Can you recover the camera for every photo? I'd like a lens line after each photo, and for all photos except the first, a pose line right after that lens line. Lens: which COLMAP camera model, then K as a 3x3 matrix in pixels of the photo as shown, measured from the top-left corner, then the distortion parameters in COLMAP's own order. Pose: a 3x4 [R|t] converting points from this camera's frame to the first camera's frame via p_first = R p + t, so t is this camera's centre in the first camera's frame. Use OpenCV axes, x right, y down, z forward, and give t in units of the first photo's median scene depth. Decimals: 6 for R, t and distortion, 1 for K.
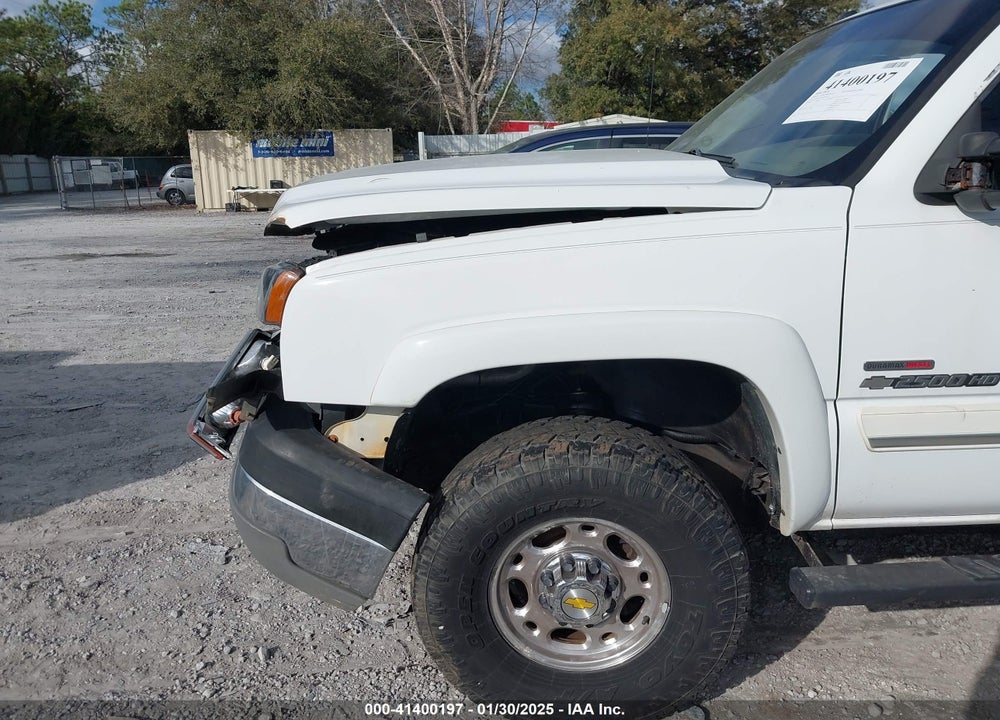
lens RADIAL K [[790.1, 0, 500.0], [0, 790.1, 360.0], [0, 0, 1]] dist [0.009923, -0.003667]
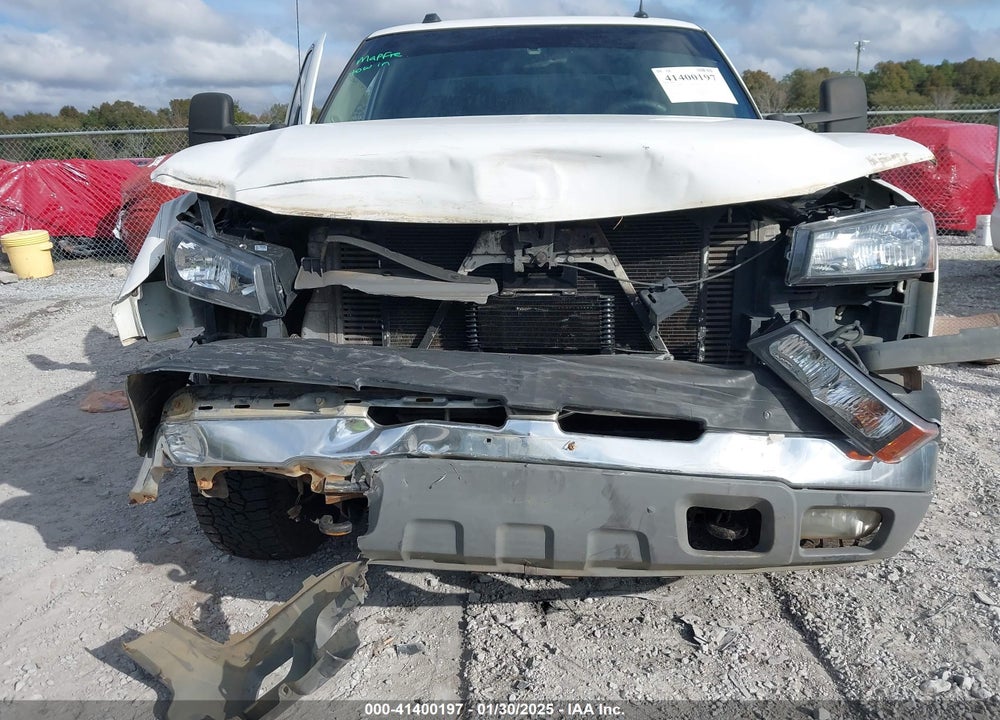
lens RADIAL K [[803.3, 0, 500.0], [0, 803.3, 360.0], [0, 0, 1]] dist [0.001917, -0.009907]
pose [[0.085352, -0.229239, 0.969621, -1.248128], [0.278377, 0.939903, 0.197709, -0.271683], [-0.956672, 0.253045, 0.144037, 1.356786]]
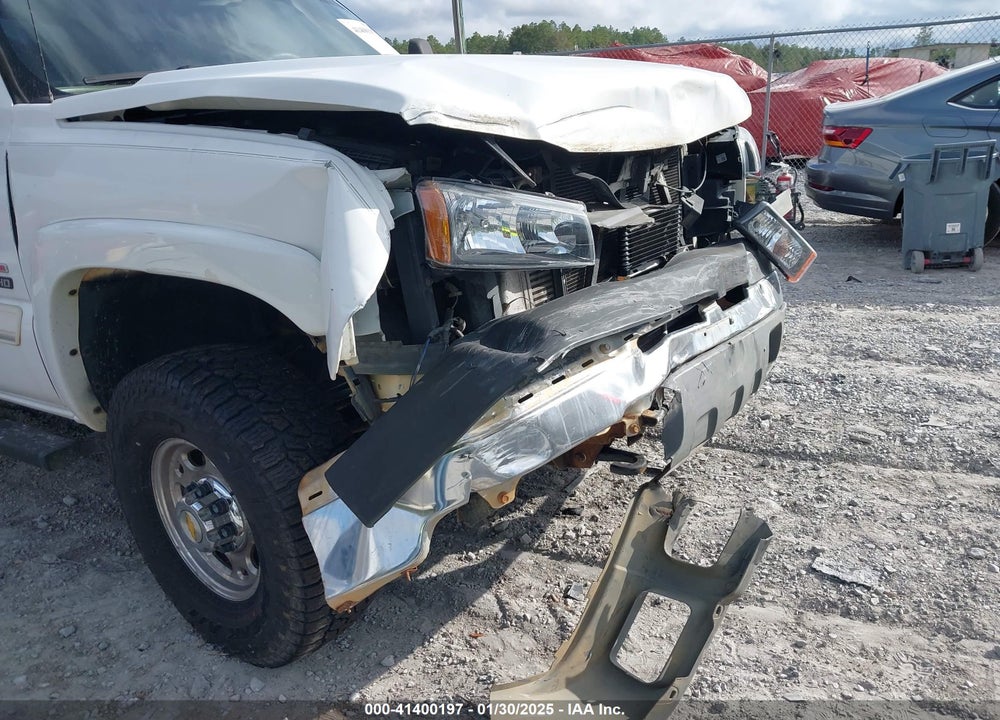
lens RADIAL K [[791.5, 0, 515.6], [0, 791.5, 381.3], [0, 0, 1]] dist [0.008310, -0.005831]
pose [[-0.817881, -0.142659, 0.557422, -0.774318], [0.207846, 0.830111, 0.517412, -0.557621], [-0.536536, 0.539039, -0.649281, 2.385570]]
